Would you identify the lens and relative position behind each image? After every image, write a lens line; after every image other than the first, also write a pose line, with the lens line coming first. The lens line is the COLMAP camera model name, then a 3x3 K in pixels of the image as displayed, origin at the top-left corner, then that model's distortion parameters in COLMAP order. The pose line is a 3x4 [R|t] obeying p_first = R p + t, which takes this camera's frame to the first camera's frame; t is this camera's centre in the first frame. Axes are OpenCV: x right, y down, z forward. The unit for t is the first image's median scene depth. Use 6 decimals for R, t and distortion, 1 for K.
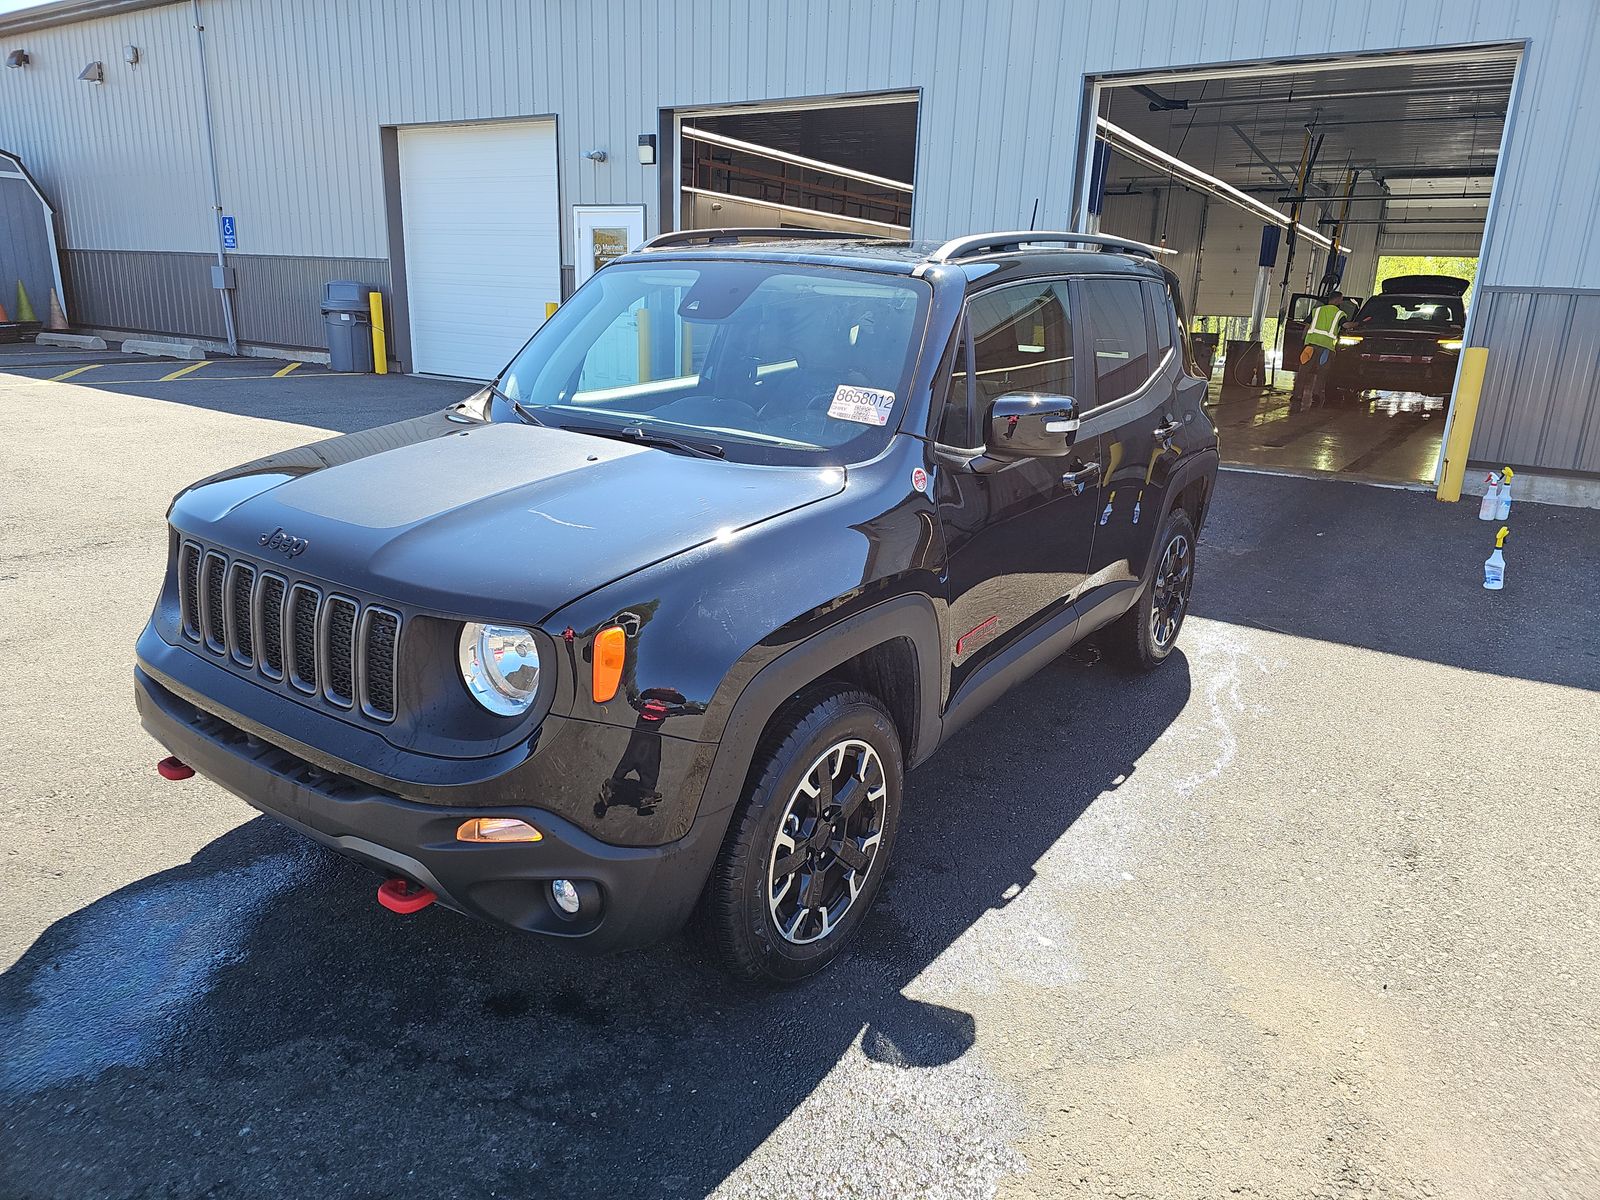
lens RADIAL K [[1060.8, 0, 792.4], [0, 1060.8, 598.3], [0, 0, 1]] dist [0.056192, -0.051348]
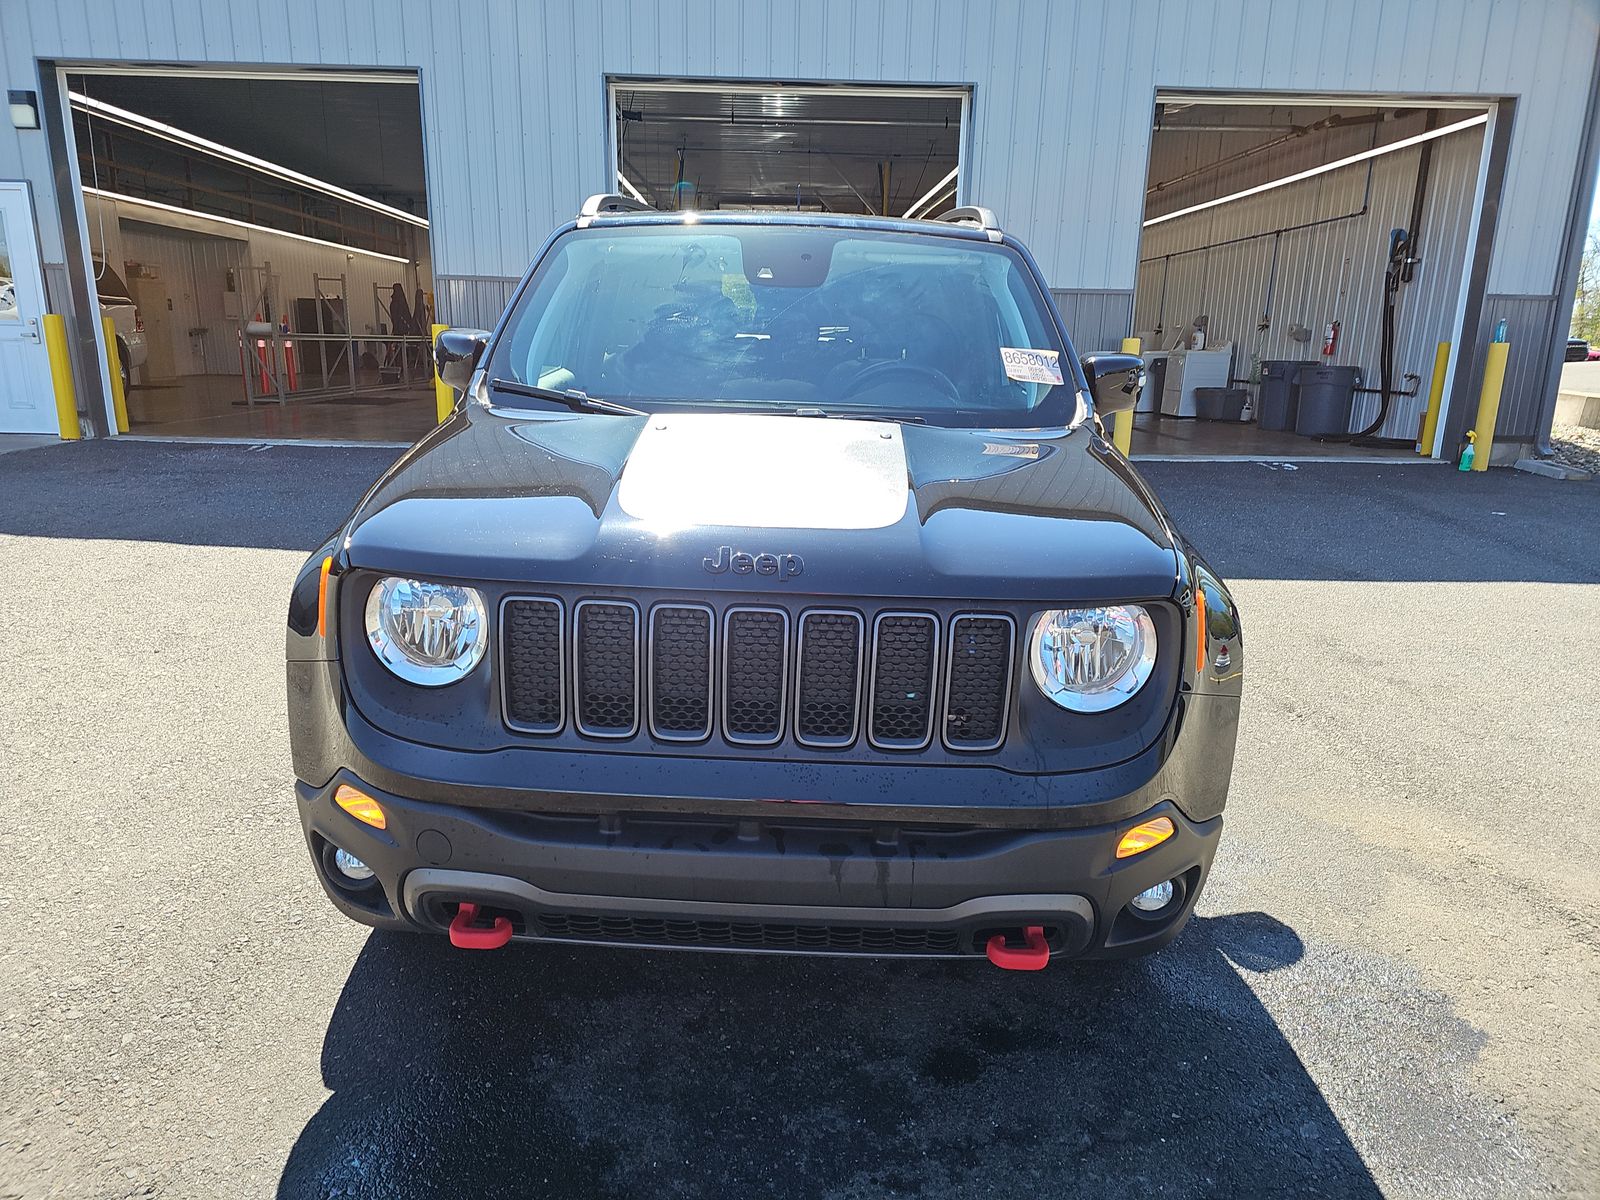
lens RADIAL K [[1060.8, 0, 792.4], [0, 1060.8, 598.3], [0, 0, 1]] dist [0.056192, -0.051348]
pose [[0.818474, -0.162063, 0.551214, -0.206971], [0.167829, 0.984988, 0.040396, -0.012830], [-0.549485, 0.059447, 0.833386, 0.086259]]
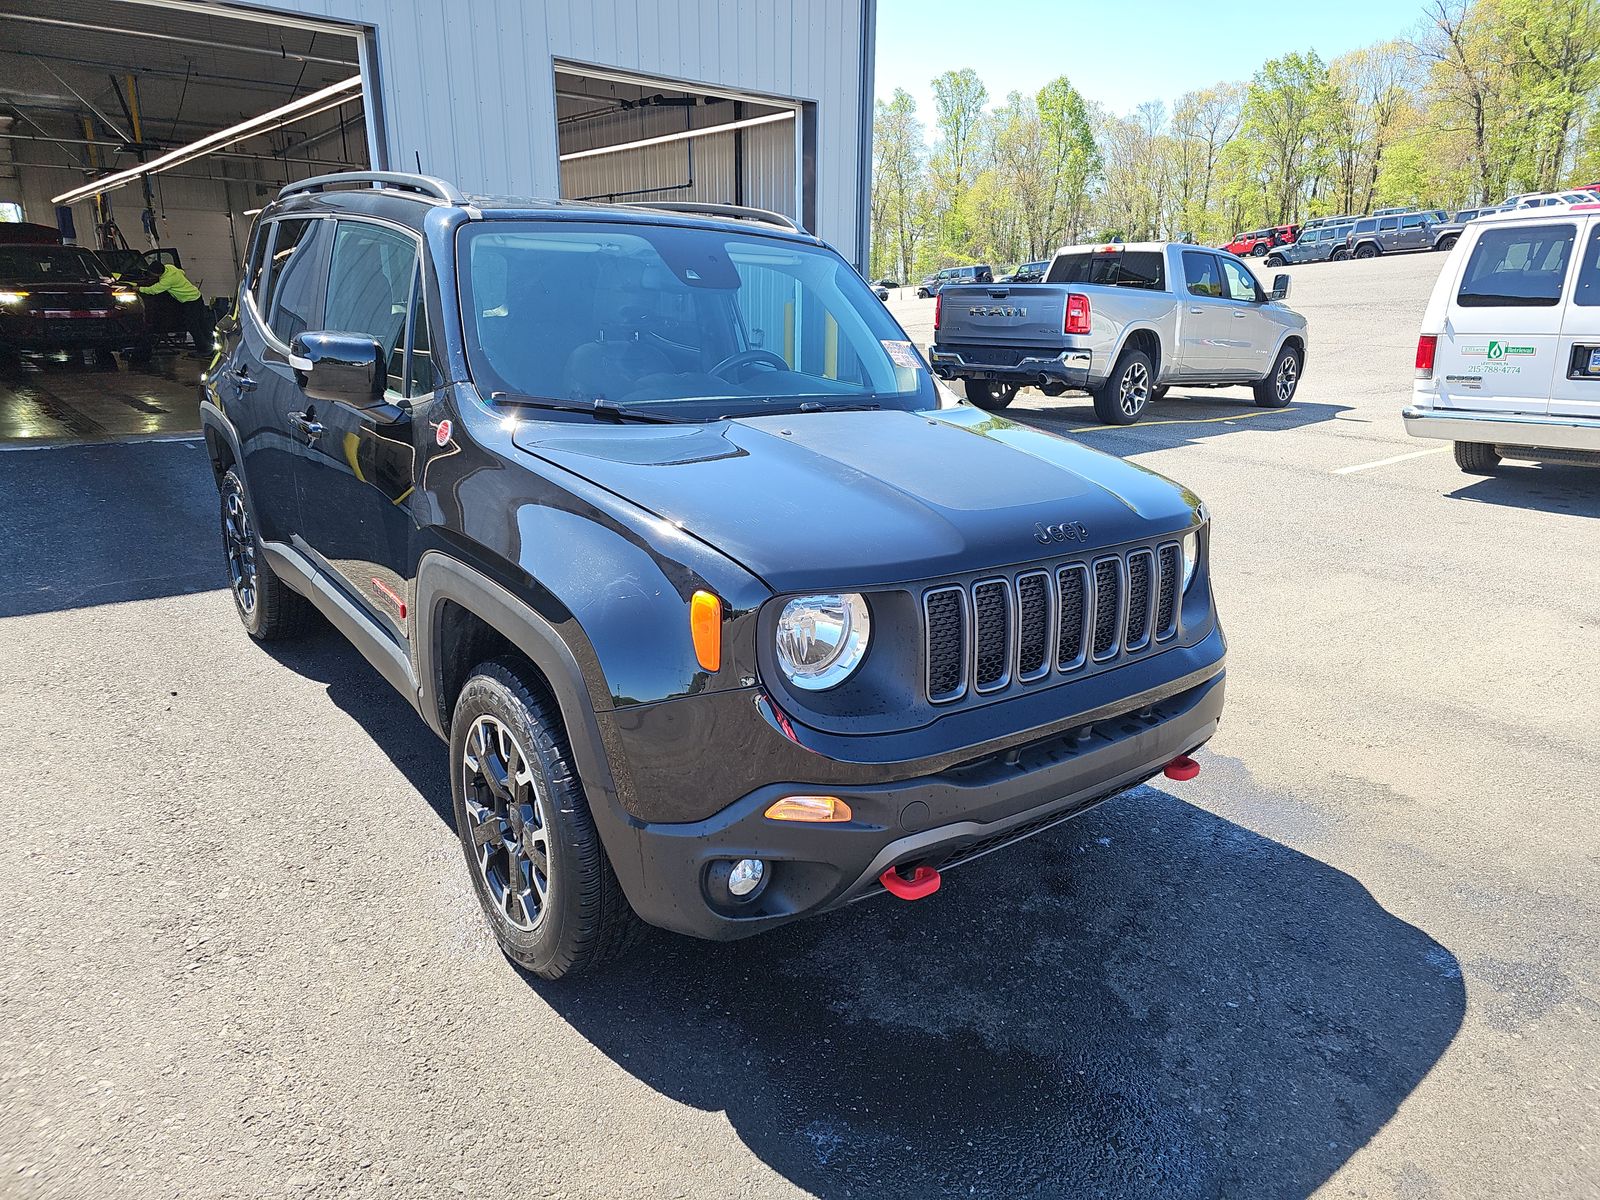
lens RADIAL K [[1060.8, 0, 792.4], [0, 1060.8, 598.3], [0, 0, 1]] dist [0.056192, -0.051348]
pose [[0.271728, -0.299994, 0.914422, -0.345589], [0.252587, 0.939094, 0.233030, -0.067921], [-0.928636, 0.167650, 0.330952, 0.219655]]
